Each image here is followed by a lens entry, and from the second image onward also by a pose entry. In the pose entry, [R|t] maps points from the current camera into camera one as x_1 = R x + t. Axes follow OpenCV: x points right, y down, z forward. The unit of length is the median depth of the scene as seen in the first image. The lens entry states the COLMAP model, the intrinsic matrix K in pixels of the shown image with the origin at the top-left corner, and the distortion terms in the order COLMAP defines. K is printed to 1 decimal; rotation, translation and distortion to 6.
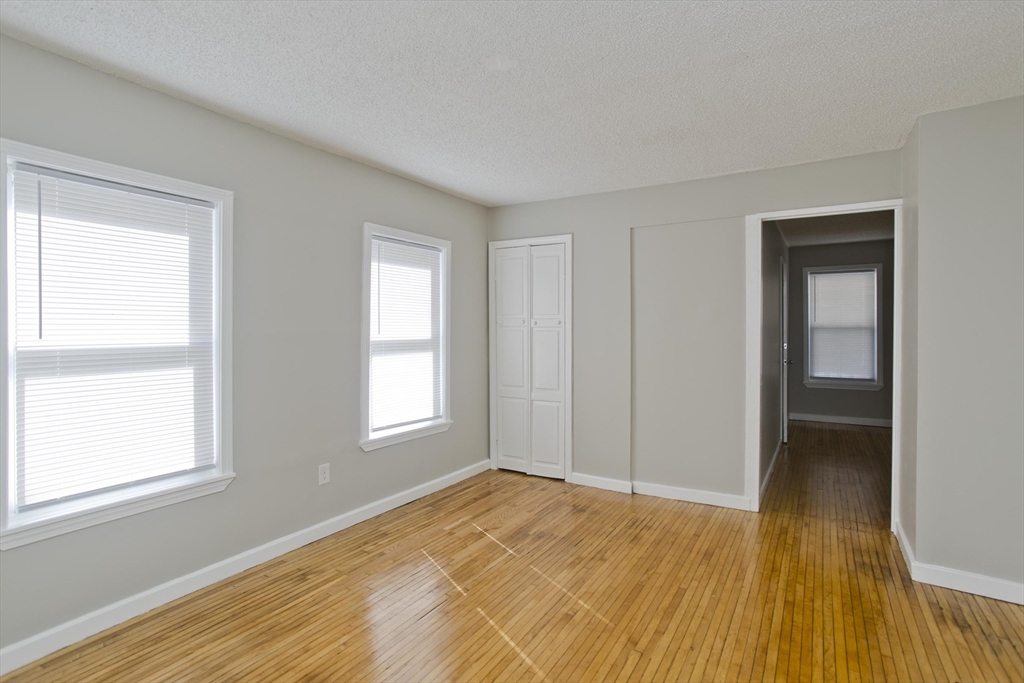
lens RADIAL K [[502.2, 0, 509.6], [0, 502.2, 328.5], [0, 0, 1]] dist [-0.052756, 0.031031]
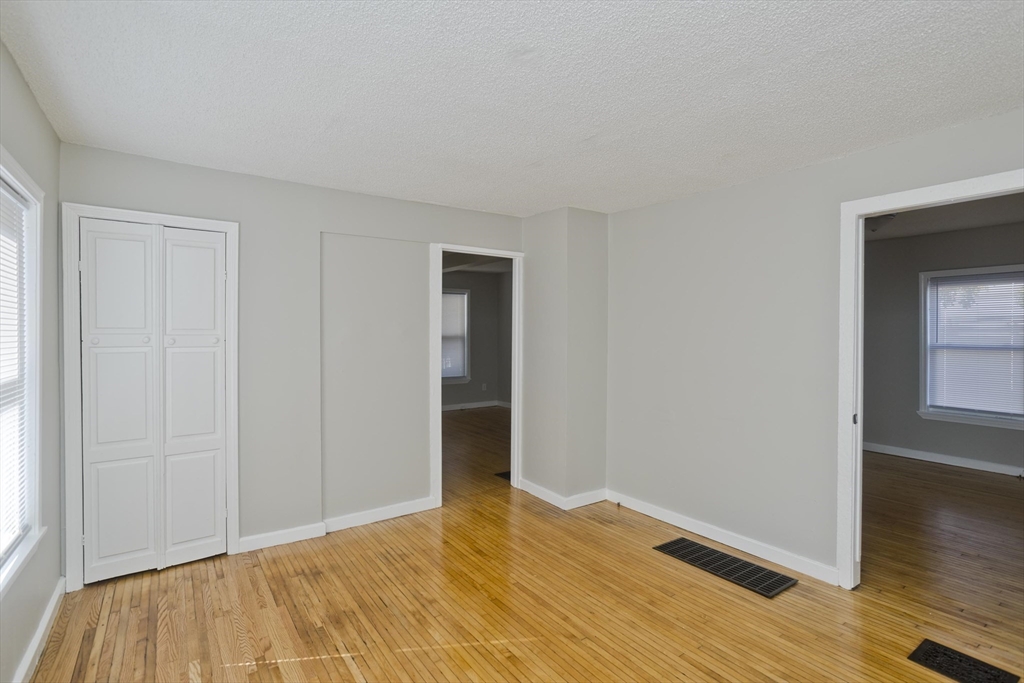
lens RADIAL K [[502.2, 0, 509.6], [0, 502.2, 328.5], [0, 0, 1]] dist [-0.052756, 0.031031]
pose [[0.386940, 0.003656, 0.922098, -0.492487], [-0.001532, 0.999993, -0.003323, -0.033677], [-0.922104, -0.000127, 0.386943, 0.409128]]
